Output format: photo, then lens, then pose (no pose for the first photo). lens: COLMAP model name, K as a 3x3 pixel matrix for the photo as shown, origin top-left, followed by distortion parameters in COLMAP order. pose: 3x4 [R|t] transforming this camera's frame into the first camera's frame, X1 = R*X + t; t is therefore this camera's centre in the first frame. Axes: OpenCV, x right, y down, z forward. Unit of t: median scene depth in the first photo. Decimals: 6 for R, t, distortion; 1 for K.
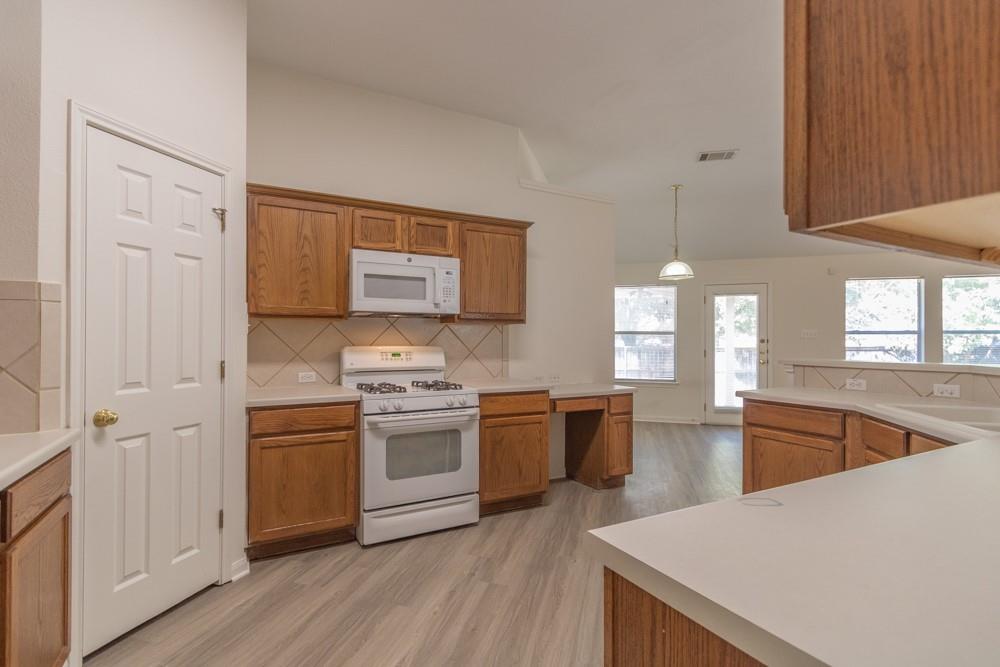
lens RADIAL K [[465.8, 0, 500.4], [0, 465.8, 333.8], [0, 0, 1]] dist [0.003162, 0.000133]
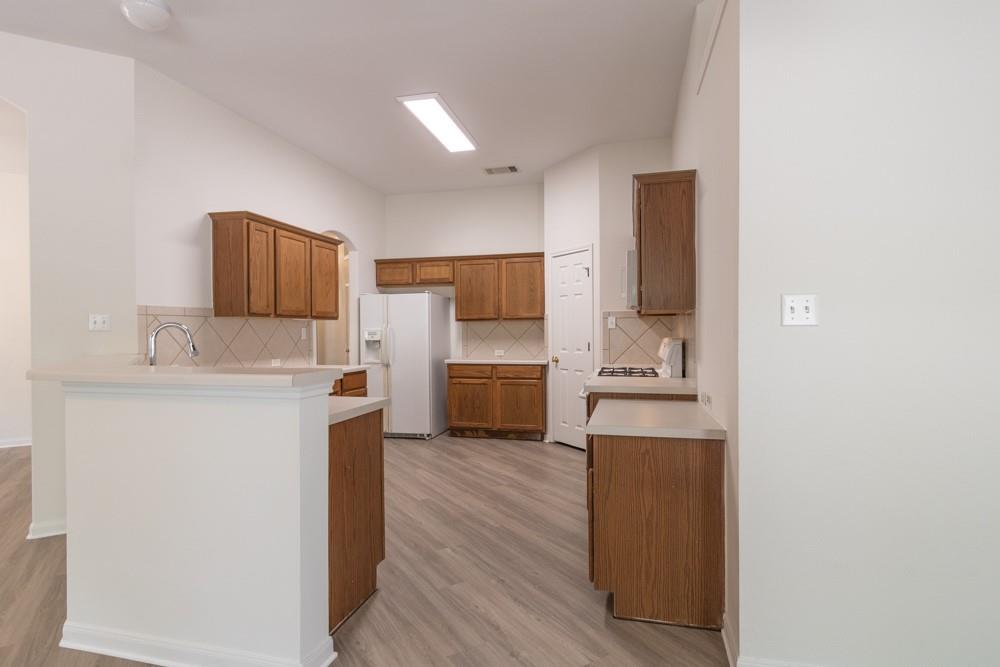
lens RADIAL K [[525.7, 0, 500.4], [0, 525.7, 336.2], [0, 0, 1]] dist [0.011665, 0.000320]
pose [[-0.672470, 0.001146, -0.740124, 1.406539], [0.003690, 0.999992, -0.001805, 0.036454], [0.740116, -0.003945, -0.672468, 2.361061]]
